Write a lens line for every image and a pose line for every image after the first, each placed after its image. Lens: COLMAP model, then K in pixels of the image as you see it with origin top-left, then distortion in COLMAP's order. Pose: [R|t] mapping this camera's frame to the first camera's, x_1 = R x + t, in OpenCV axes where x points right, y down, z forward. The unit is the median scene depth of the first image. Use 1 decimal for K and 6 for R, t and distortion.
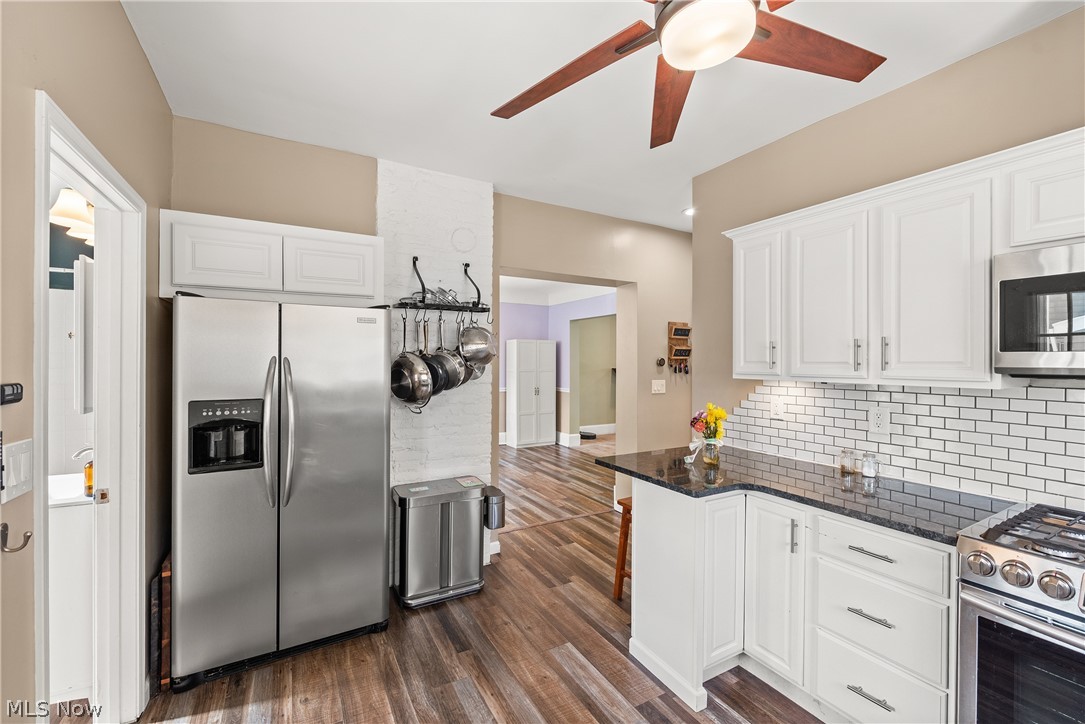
lens RADIAL K [[458.5, 0, 542.5], [0, 458.5, 362.0], [0, 0, 1]] dist [-0.000357, 0.000017]
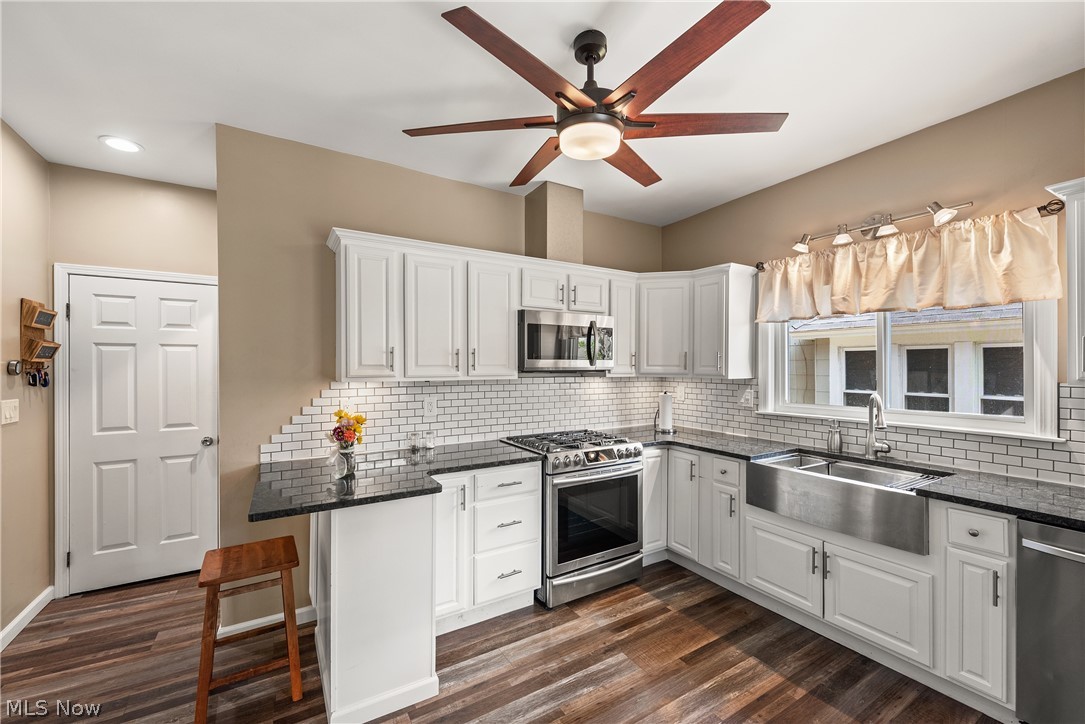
lens RADIAL K [[435.5, 0, 543.8], [0, 435.5, 366.4], [0, 0, 1]] dist [0.011003, -0.000087]
pose [[-0.037946, -0.002817, 0.999276, -0.591835], [0.005975, 0.999978, 0.003046, 0.001277], [-0.999262, 0.006086, -0.037929, 0.680205]]
